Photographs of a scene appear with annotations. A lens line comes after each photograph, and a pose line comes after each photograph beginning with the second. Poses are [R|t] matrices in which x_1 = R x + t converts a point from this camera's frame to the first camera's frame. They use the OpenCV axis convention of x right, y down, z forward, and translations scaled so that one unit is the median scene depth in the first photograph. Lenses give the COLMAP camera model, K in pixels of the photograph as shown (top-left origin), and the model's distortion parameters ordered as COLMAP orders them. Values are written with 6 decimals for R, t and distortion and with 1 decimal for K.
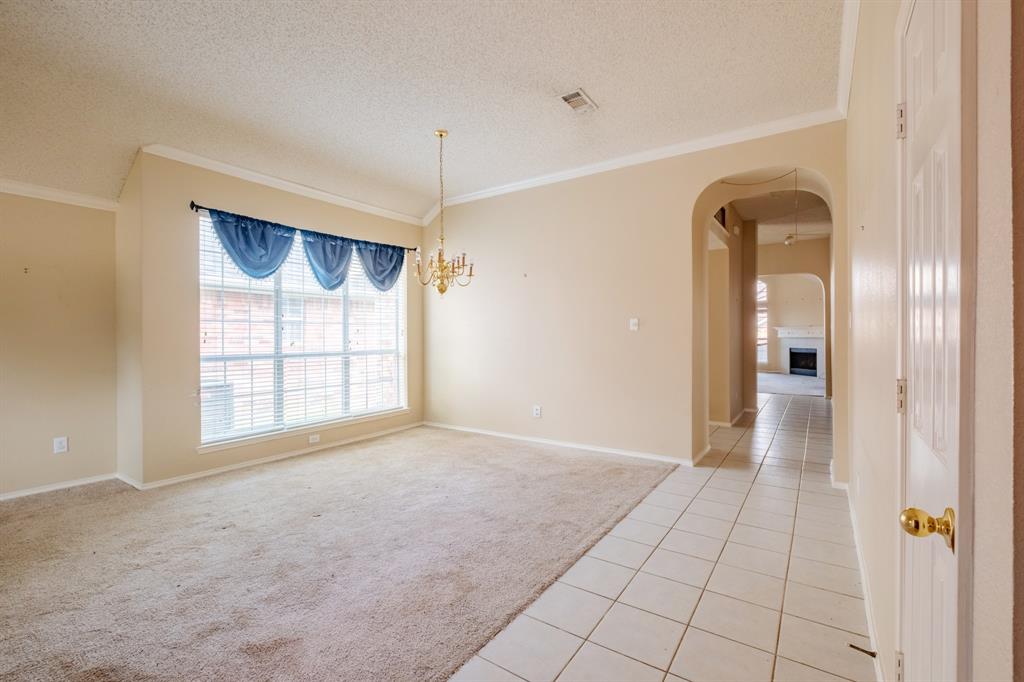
lens RADIAL K [[453.1, 0, 509.2], [0, 453.1, 336.8], [0, 0, 1]] dist [0.002099, -0.001179]
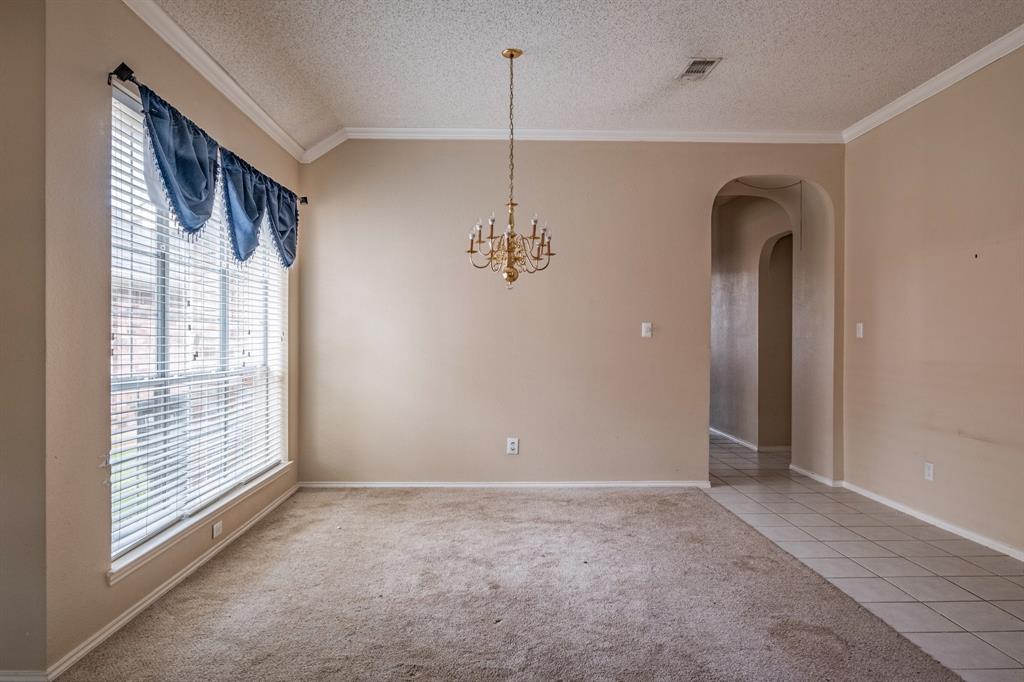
lens RADIAL K [[659.8, 0, 511.1], [0, 659.8, 342.7], [0, 0, 1]] dist [-0.000881, 0.000083]
pose [[0.810721, 0.003568, 0.585422, -0.743685], [-0.002519, 0.999993, -0.002607, 0.000545], [-0.585428, 0.000639, 0.810724, 0.176759]]
